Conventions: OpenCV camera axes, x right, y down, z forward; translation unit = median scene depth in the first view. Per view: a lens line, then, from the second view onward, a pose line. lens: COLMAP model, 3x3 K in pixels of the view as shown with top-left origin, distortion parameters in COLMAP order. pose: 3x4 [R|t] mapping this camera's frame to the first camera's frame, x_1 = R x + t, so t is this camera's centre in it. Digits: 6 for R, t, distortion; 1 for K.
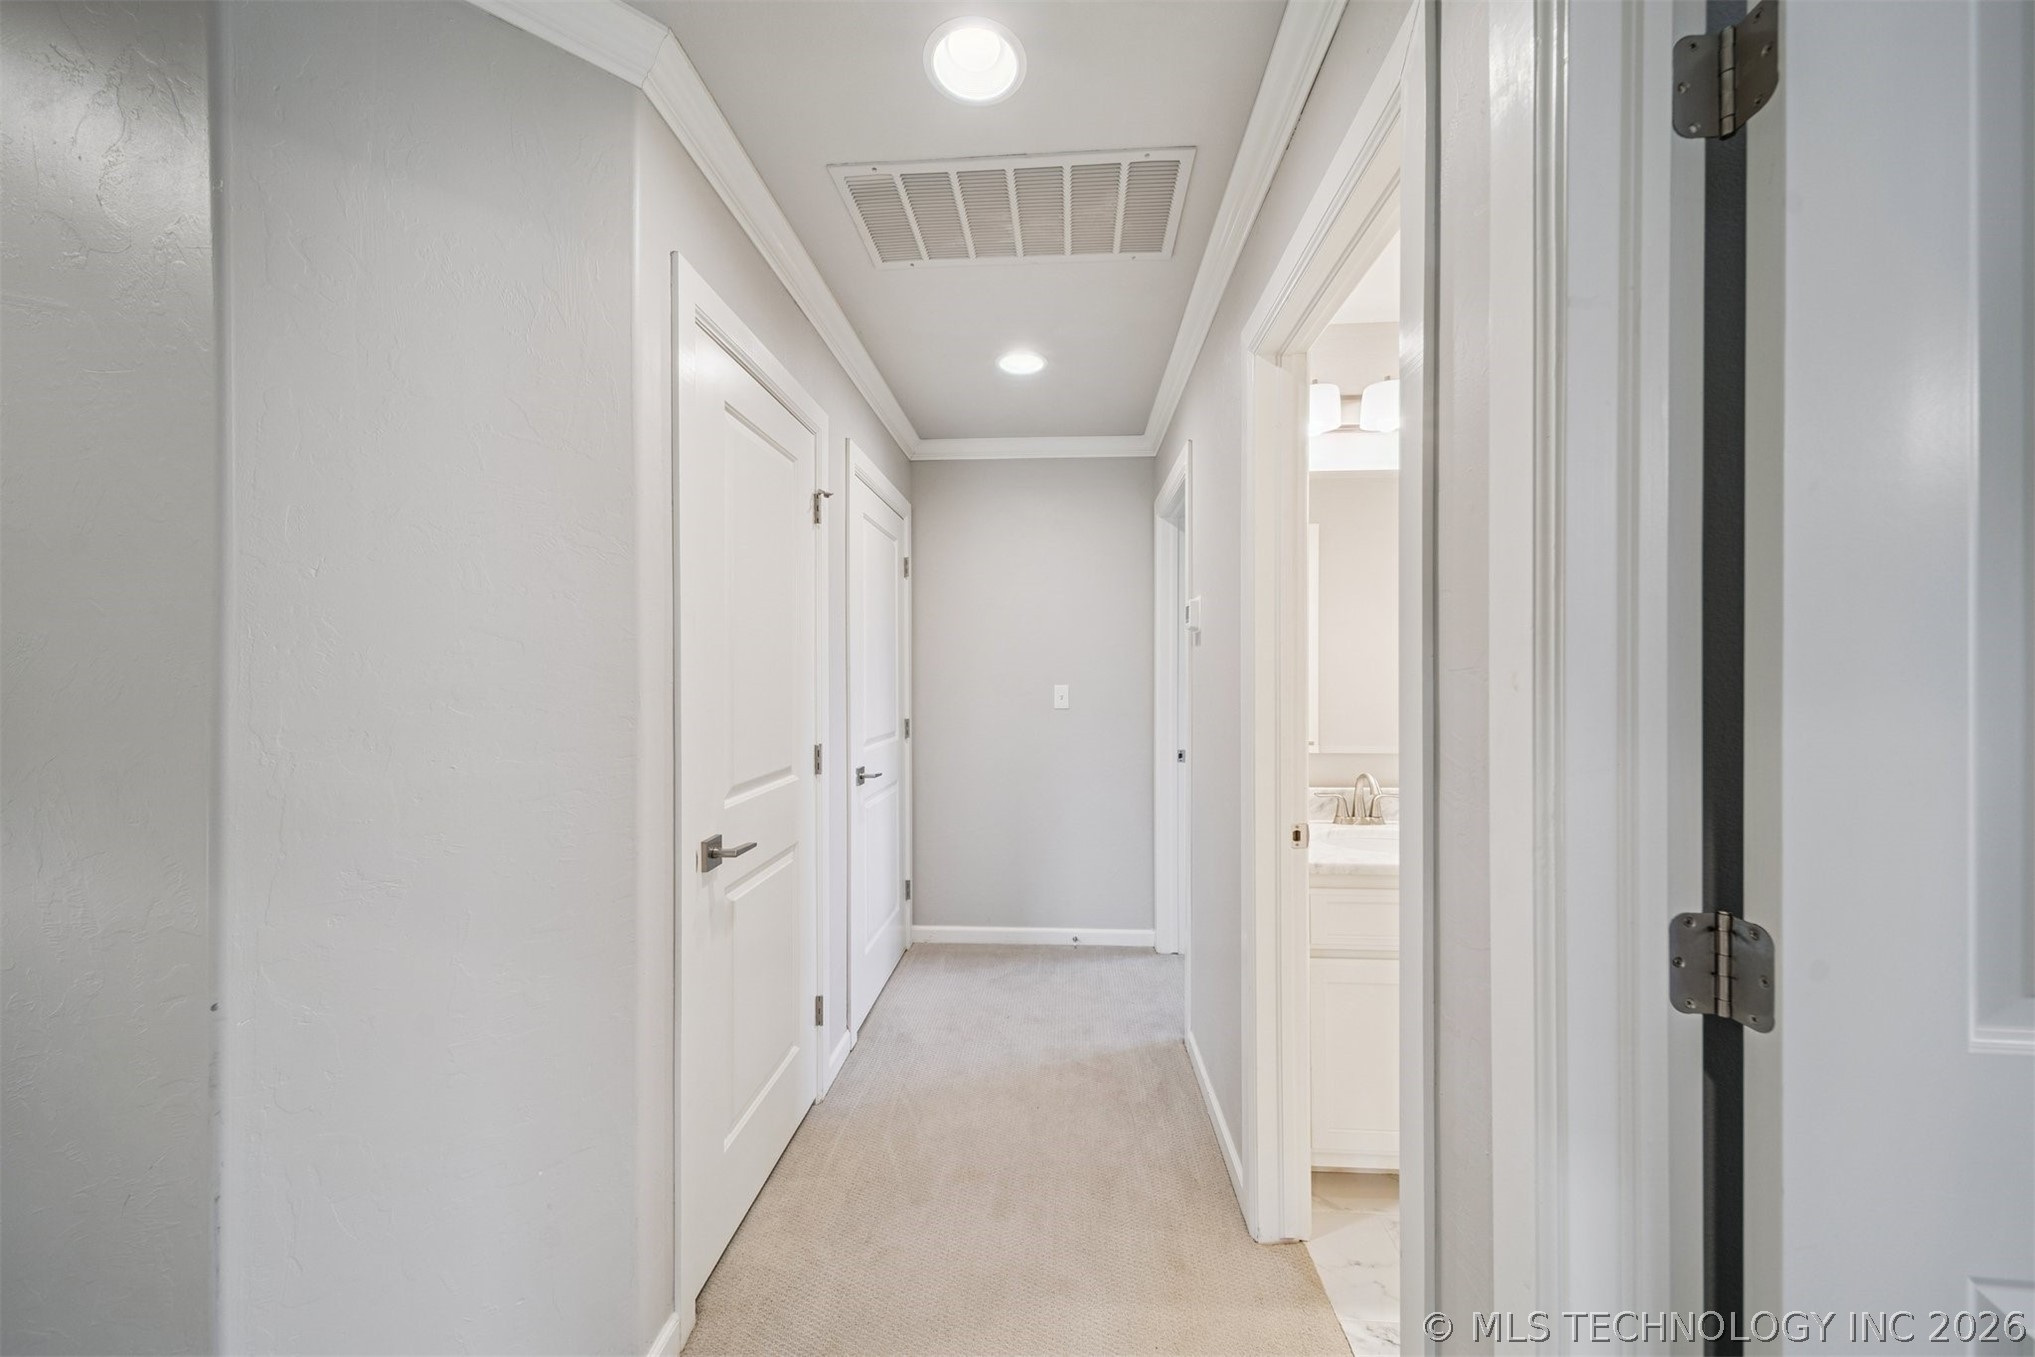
lens RADIAL K [[720.0, 0, 1016.2], [0, 720.0, 680.3], [0, 0, 1]] dist [0.014467, -0.002945]
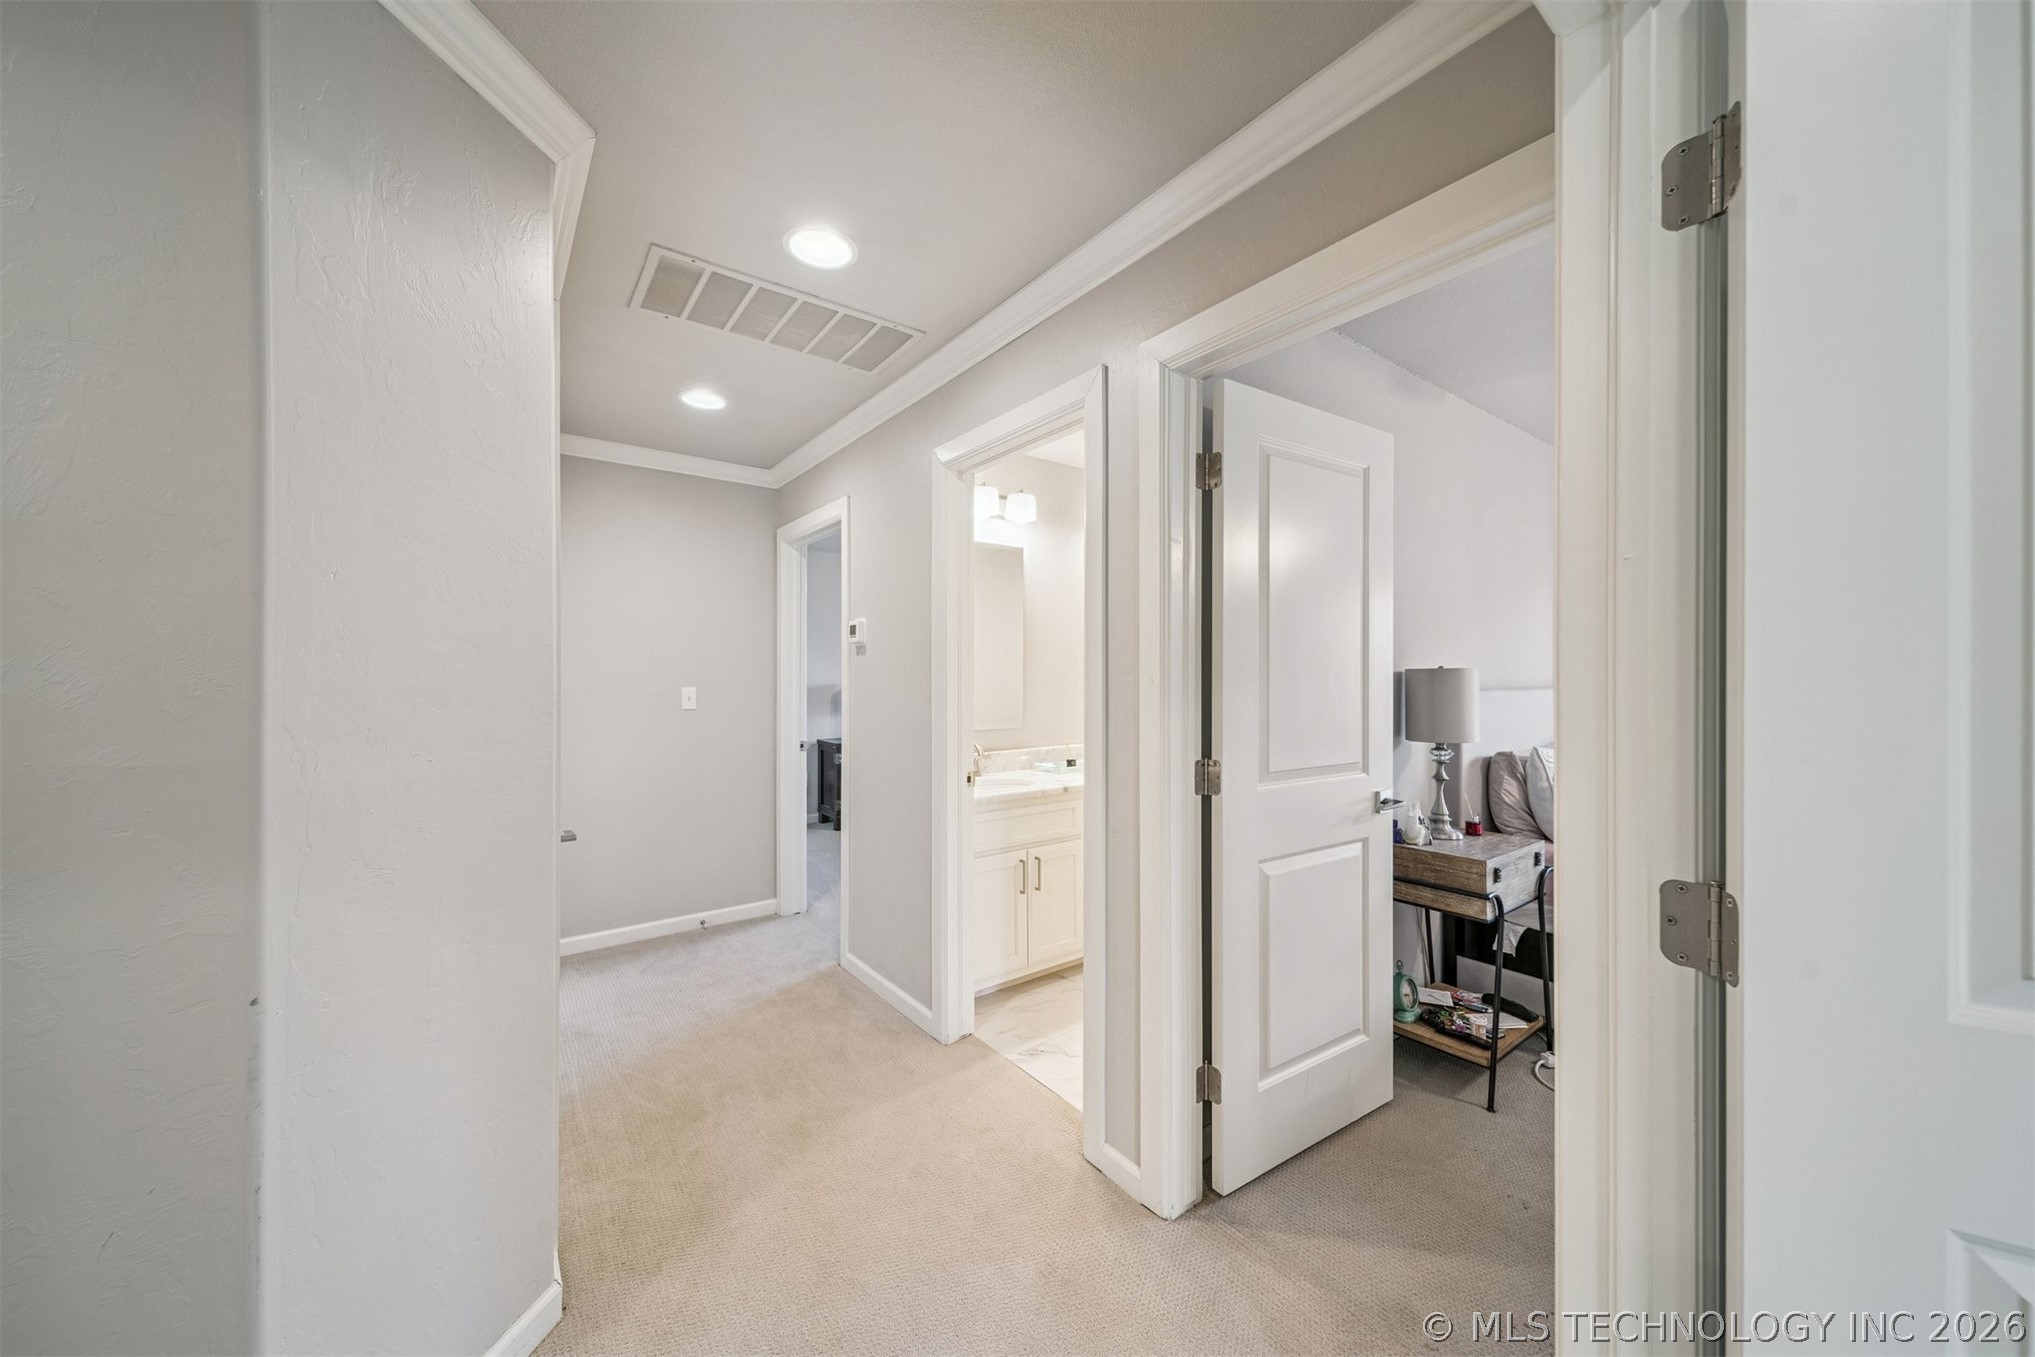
lens RADIAL K [[720.0, 0, 1016.2], [0, 720.0, 680.3], [0, 0, 1]] dist [0.014467, -0.002945]
pose [[0.759324, 0.002881, 0.650706, -0.503302], [0.000036, 0.999990, -0.004469, 0.003116], [-0.650712, 0.003417, 0.759317, -0.241324]]
